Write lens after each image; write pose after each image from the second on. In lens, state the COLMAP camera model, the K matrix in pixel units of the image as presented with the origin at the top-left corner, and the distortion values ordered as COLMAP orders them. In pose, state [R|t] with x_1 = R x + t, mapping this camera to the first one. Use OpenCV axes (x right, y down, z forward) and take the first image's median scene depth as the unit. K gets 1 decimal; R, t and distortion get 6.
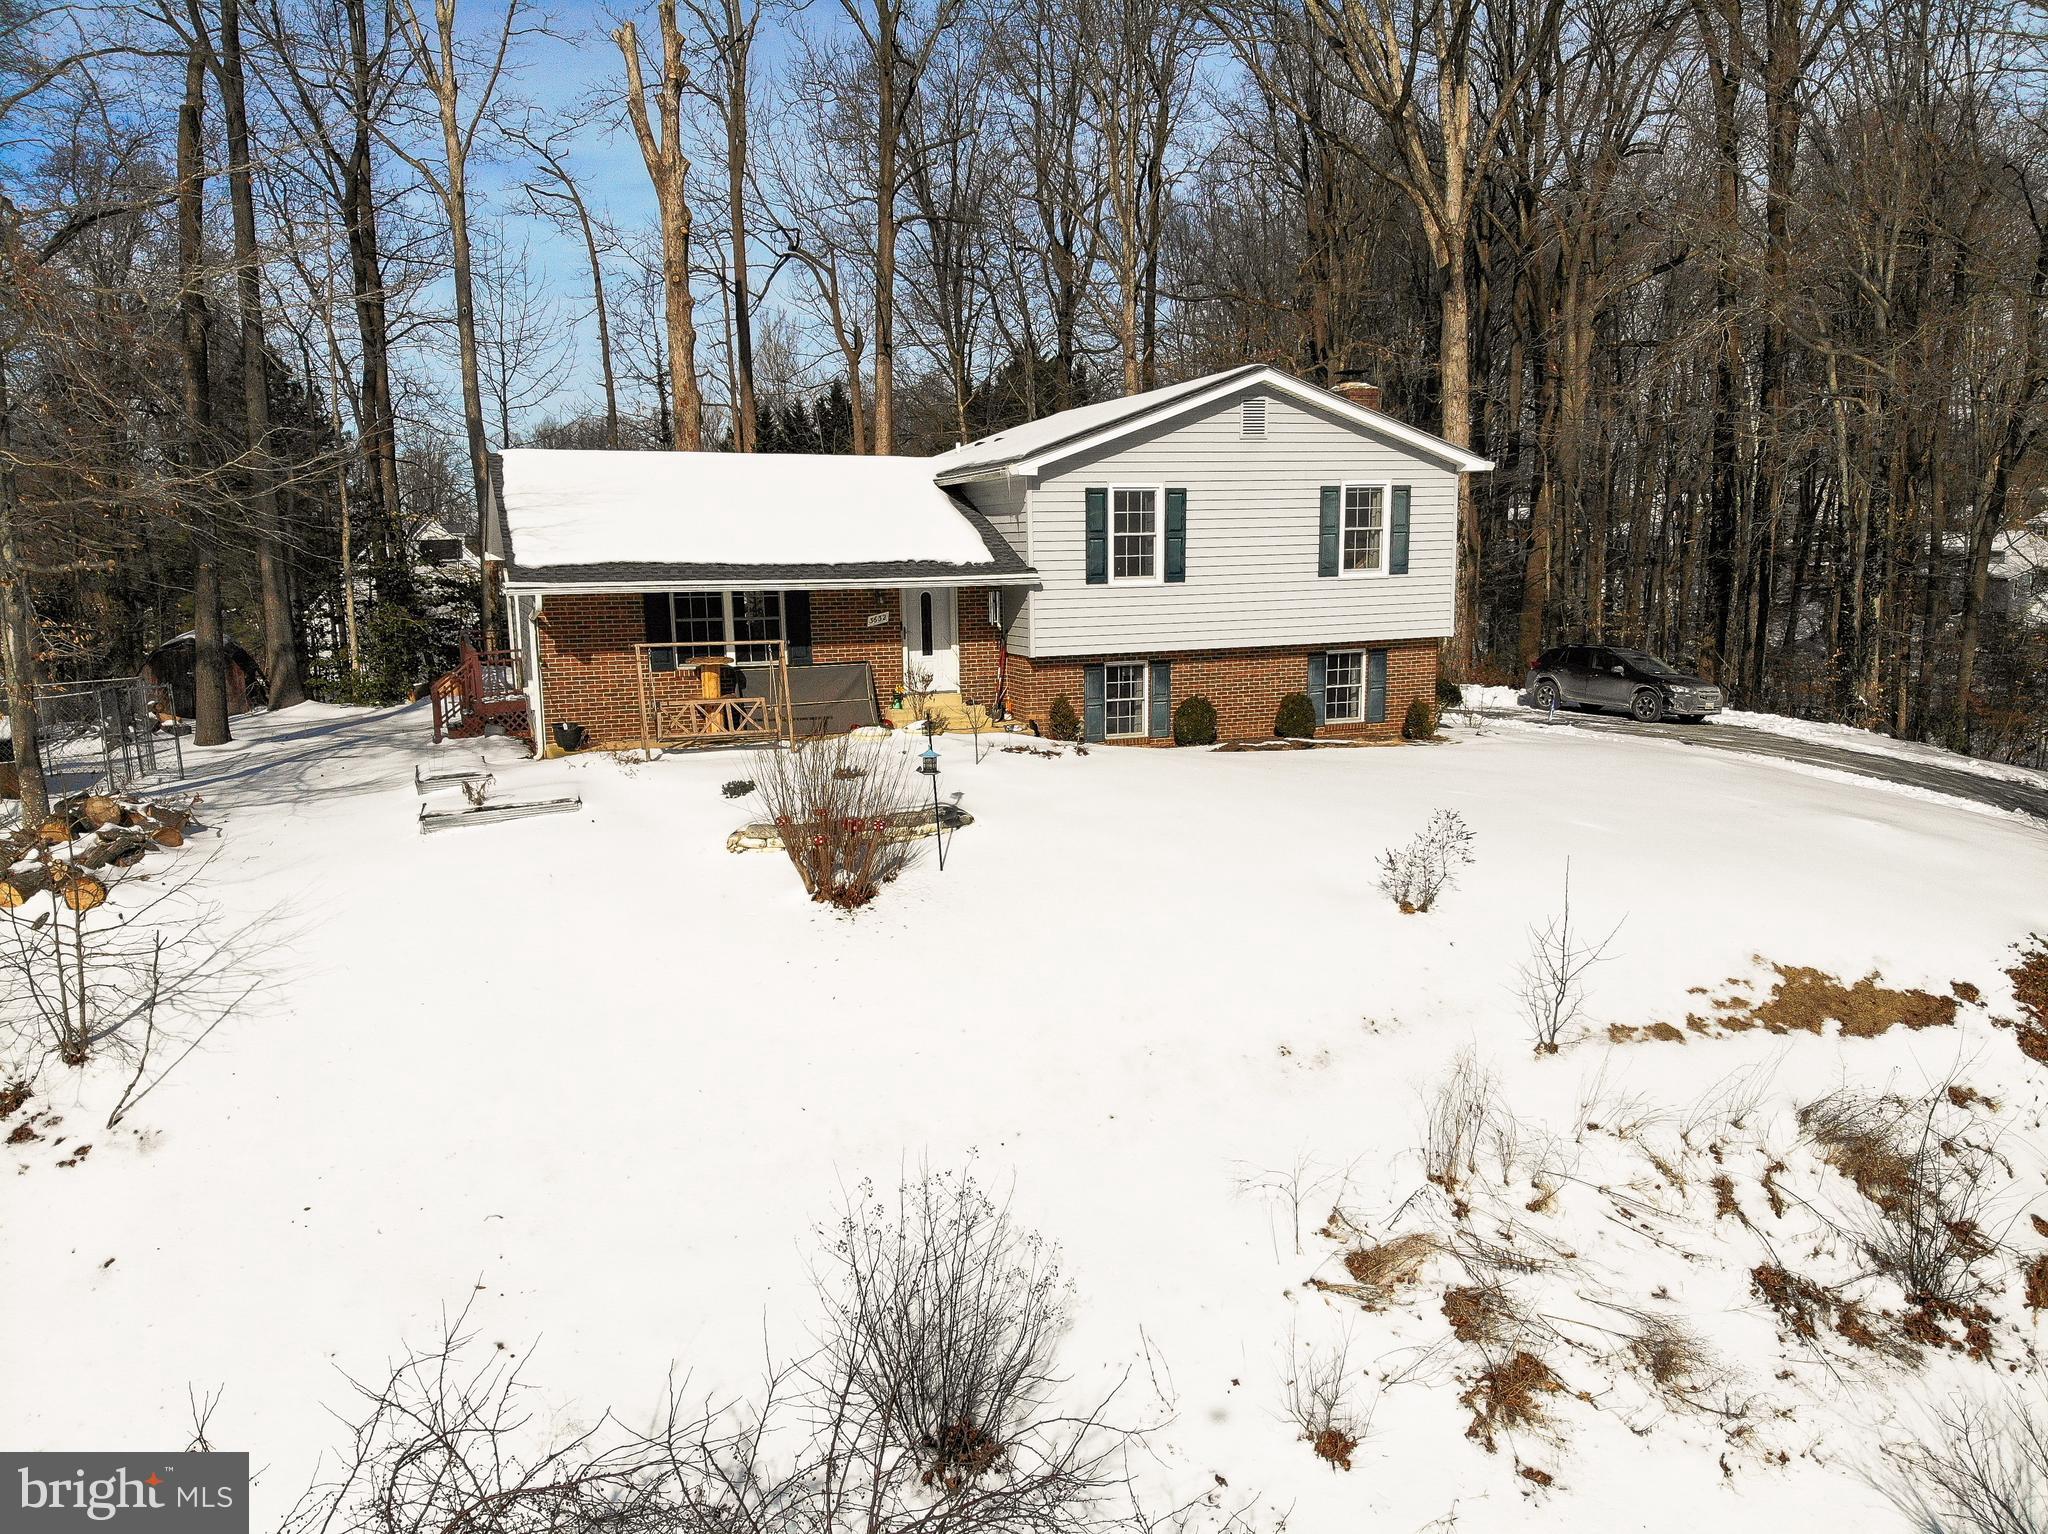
lens RADIAL K [[1485.5, 0, 1018.1], [0, 1485.5, 776.3], [0, 0, 1]] dist [0.194301, -0.409099]
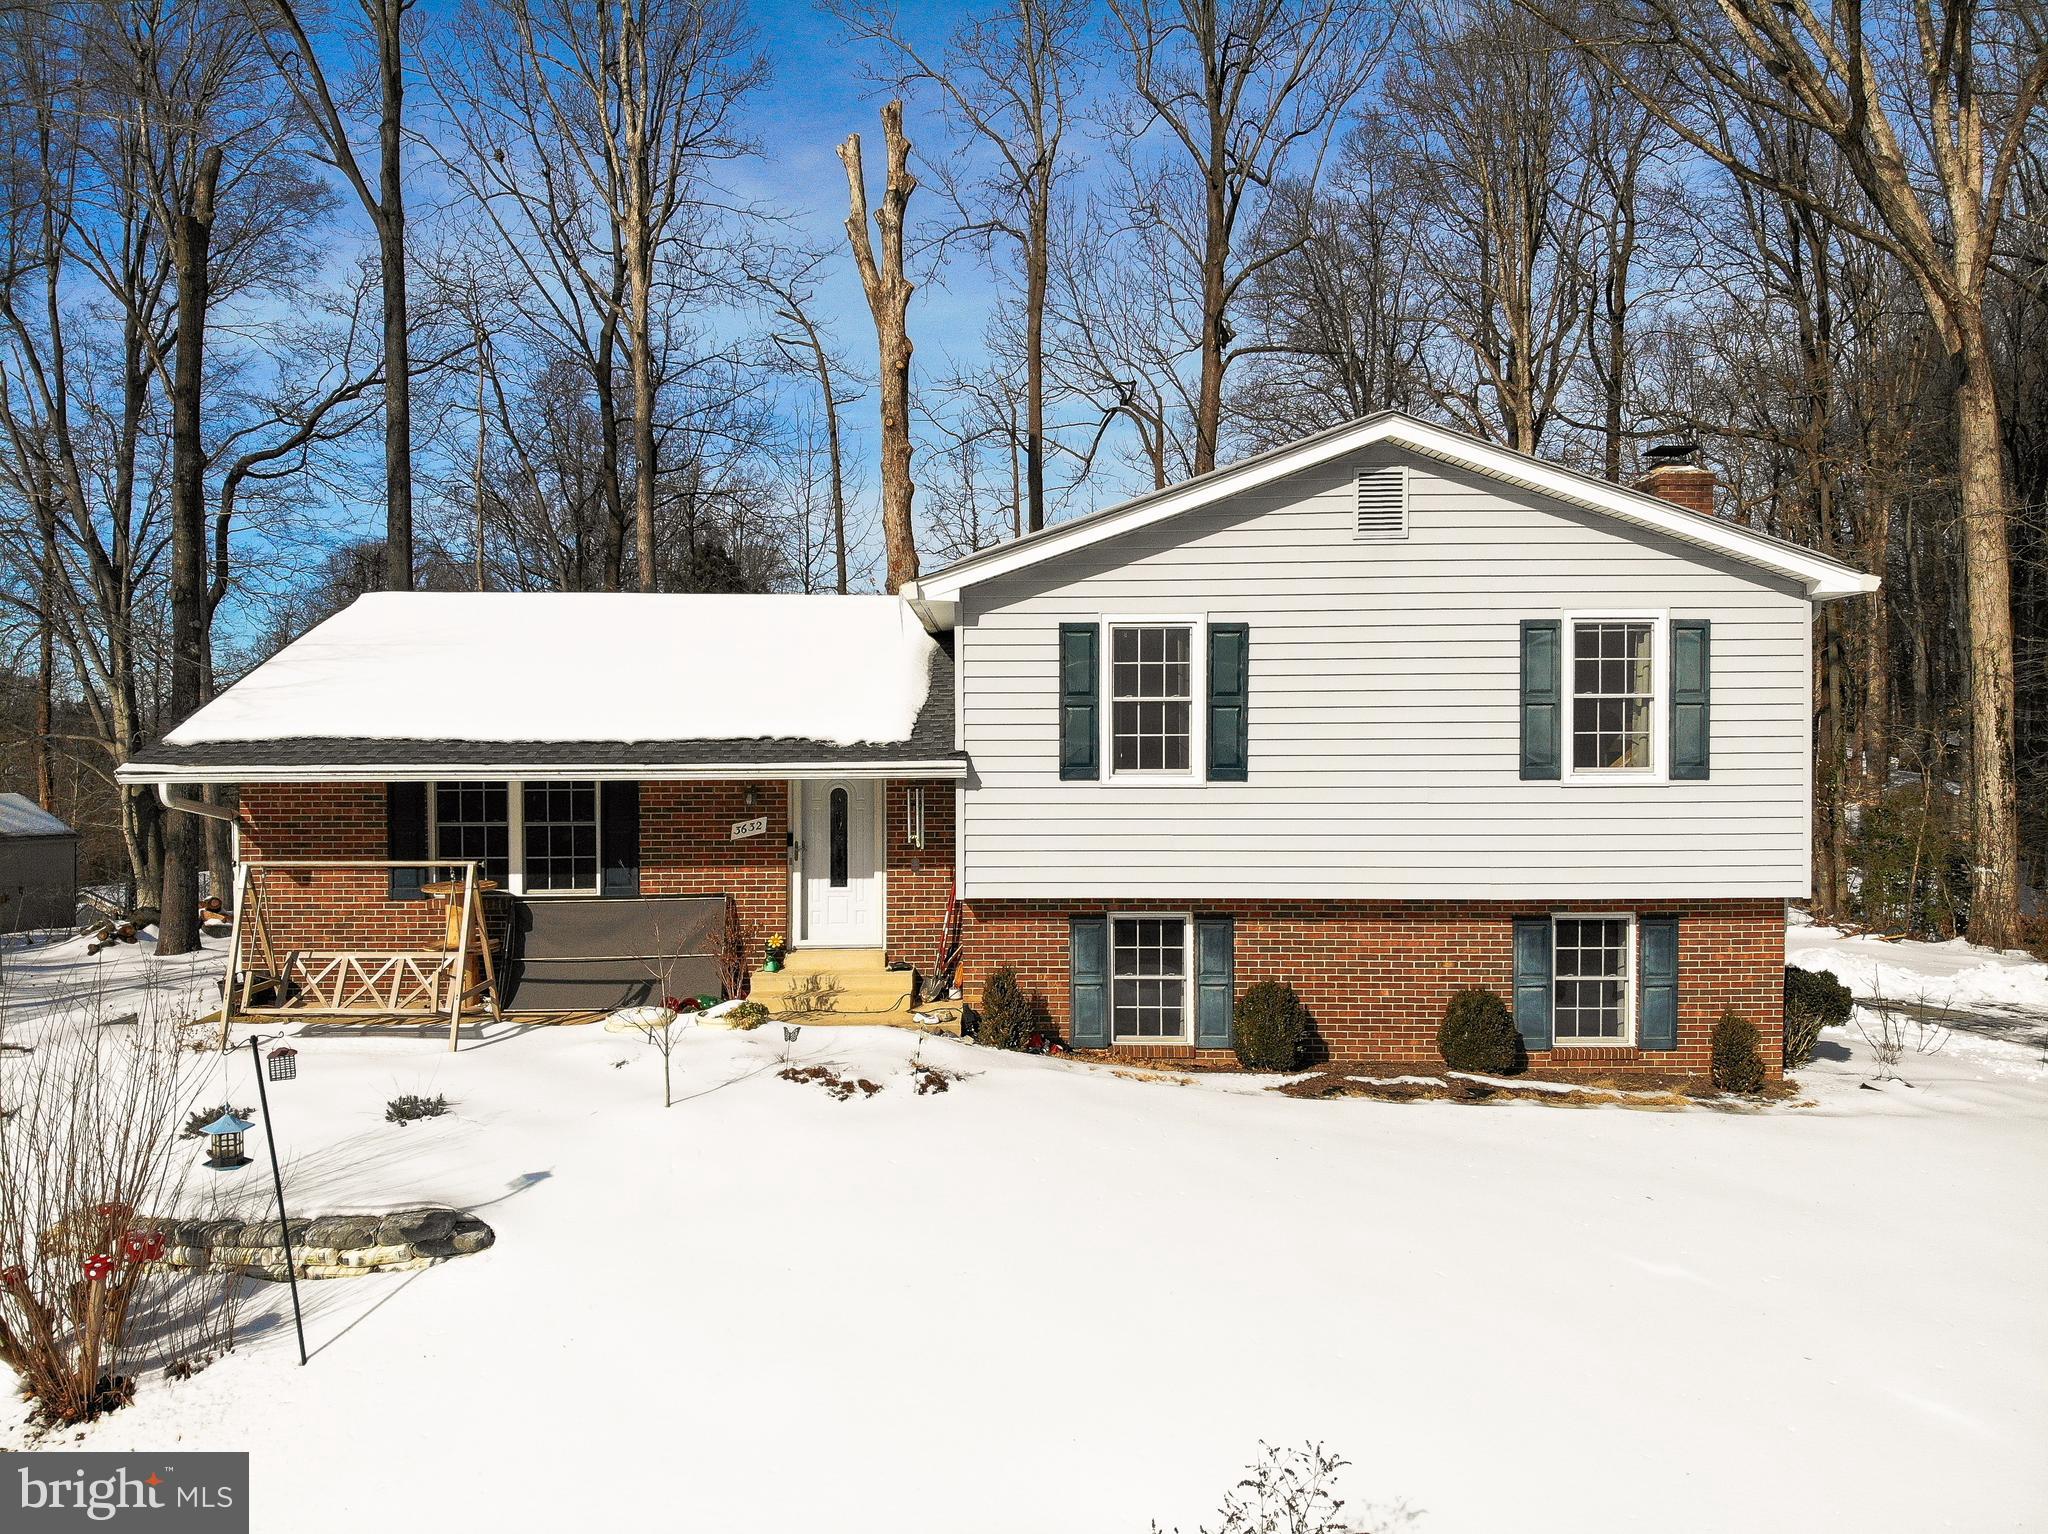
lens RADIAL K [[1485.5, 0, 1018.1], [0, 1485.5, 776.3], [0, 0, 1]] dist [0.194301, -0.409099]
pose [[0.933337, 0.020123, -0.358438, 0.240644], [-0.067097, 0.990613, -0.119099, -0.058654], [0.352677, 0.135210, 0.925925, 0.442559]]
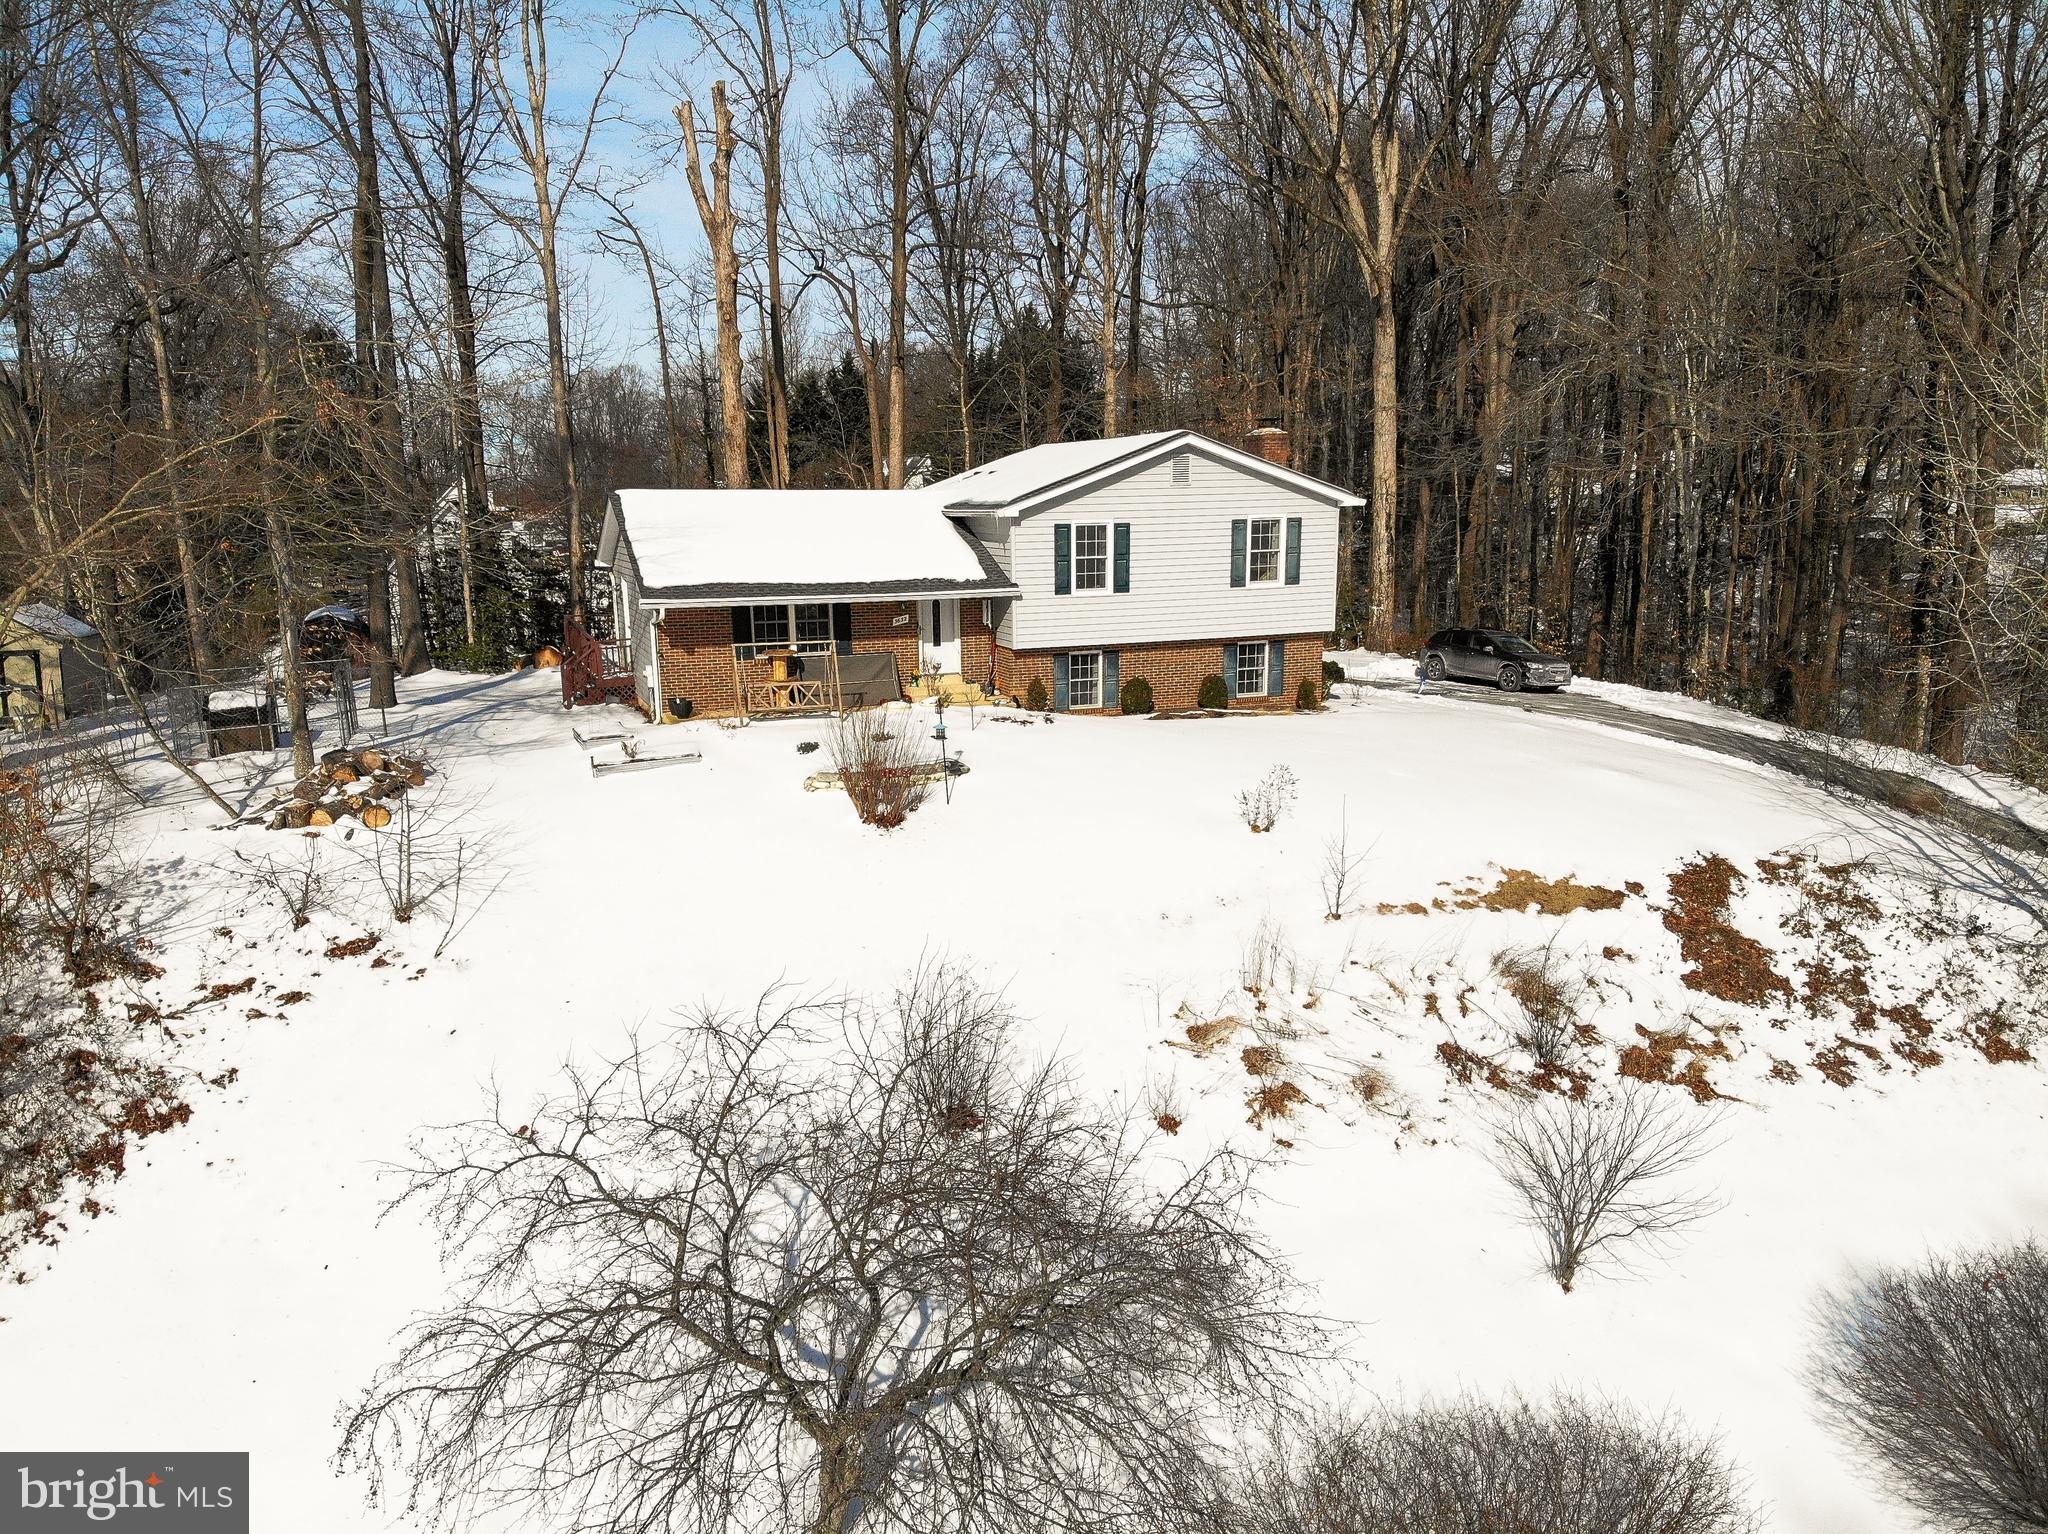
lens RADIAL K [[1485.5, 0, 1018.1], [0, 1485.5, 776.3], [0, 0, 1]] dist [0.194301, -0.409099]
pose [[0.999990, 0.004049, -0.001995, 0.015659], [-0.003973, 0.999318, 0.036715, -0.014044], [0.002142, -0.036706, 0.999324, -0.352382]]
